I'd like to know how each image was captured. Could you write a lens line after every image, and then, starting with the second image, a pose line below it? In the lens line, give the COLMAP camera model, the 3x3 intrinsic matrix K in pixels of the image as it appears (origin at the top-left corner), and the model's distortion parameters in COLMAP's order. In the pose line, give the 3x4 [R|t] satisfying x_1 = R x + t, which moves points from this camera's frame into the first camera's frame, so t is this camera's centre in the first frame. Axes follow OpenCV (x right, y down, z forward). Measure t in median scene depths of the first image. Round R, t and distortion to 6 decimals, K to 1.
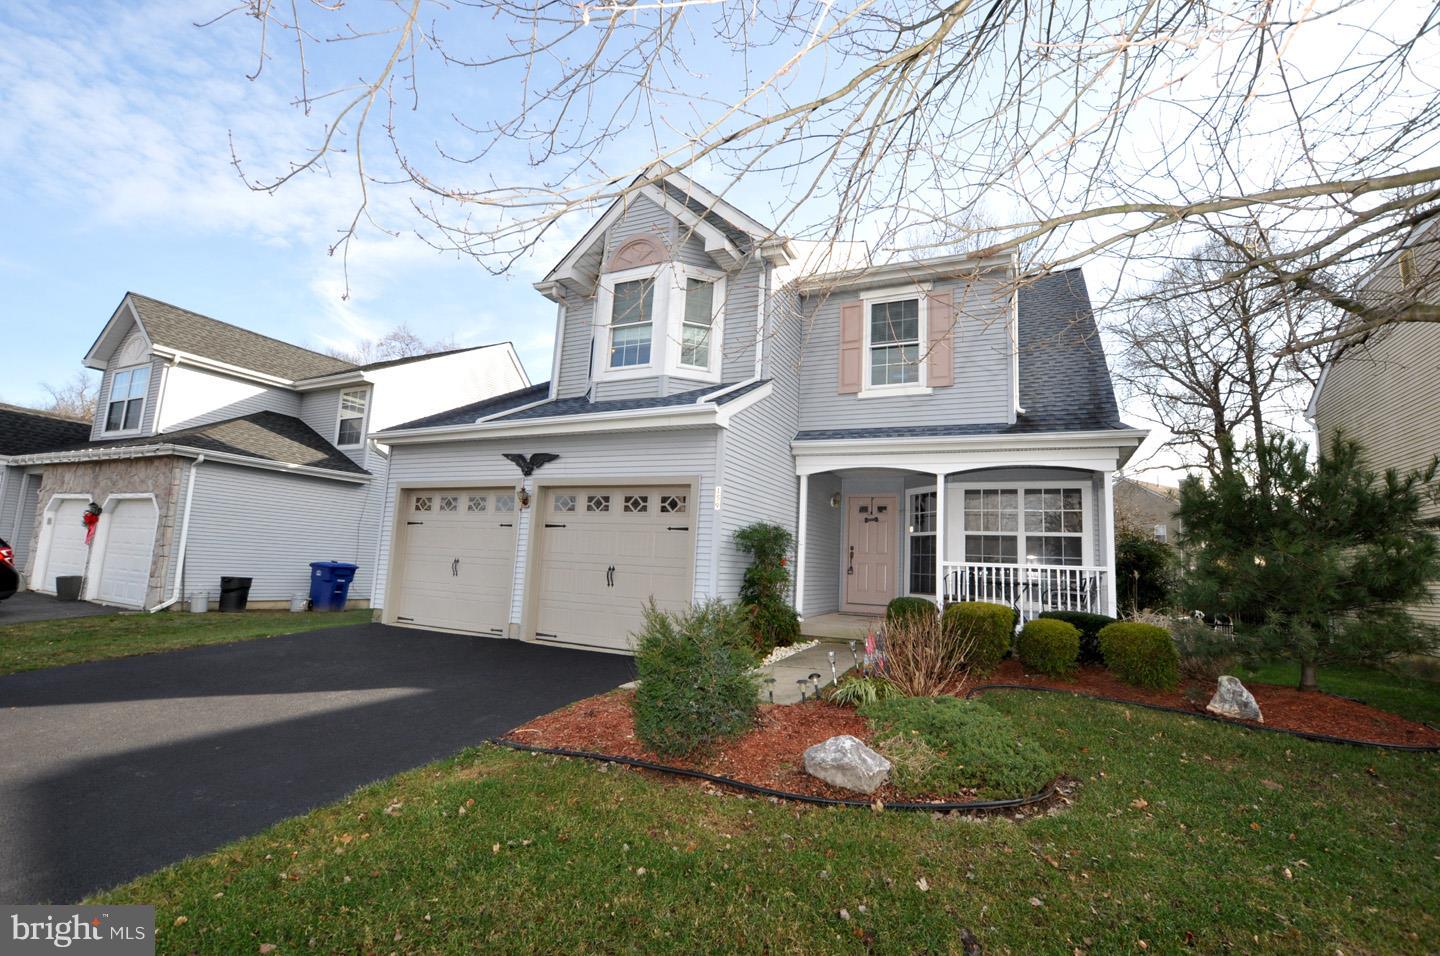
lens RADIAL K [[654.7, 0, 722.6], [0, 654.7, 476.7], [0, 0, 1]] dist [-0.025080, -0.000025]
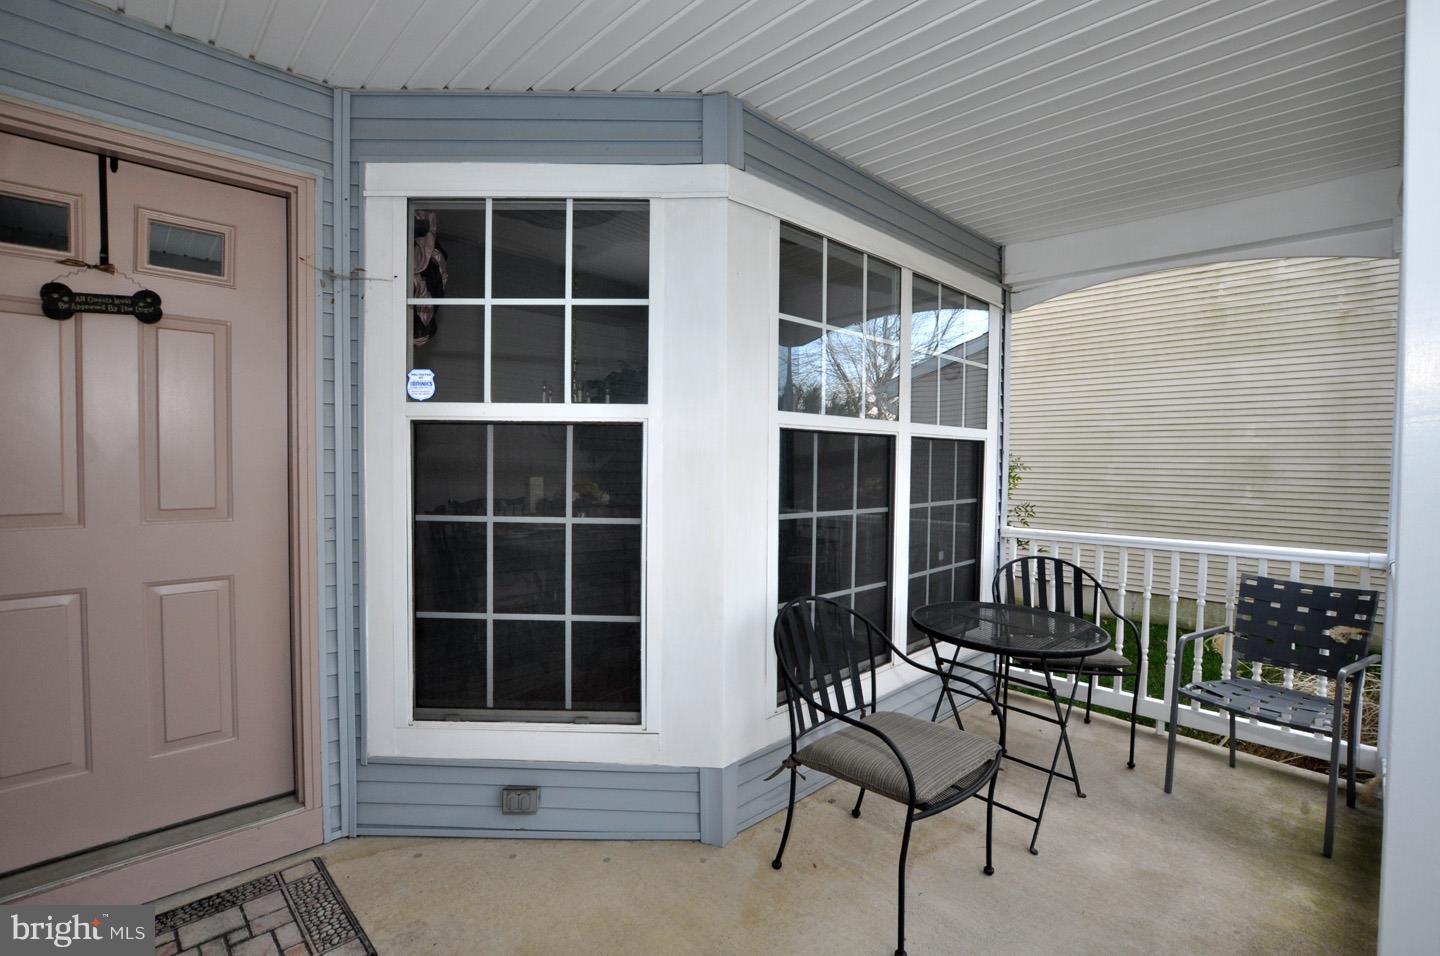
lens RADIAL K [[654.7, 0, 722.6], [0, 654.7, 476.7], [0, 0, 1]] dist [-0.025080, -0.000025]
pose [[0.348388, -0.073280, 0.934481, 0.137446], [-0.121267, 0.985038, 0.122454, 0.069685], [-0.929473, -0.155984, 0.334289, 0.815109]]
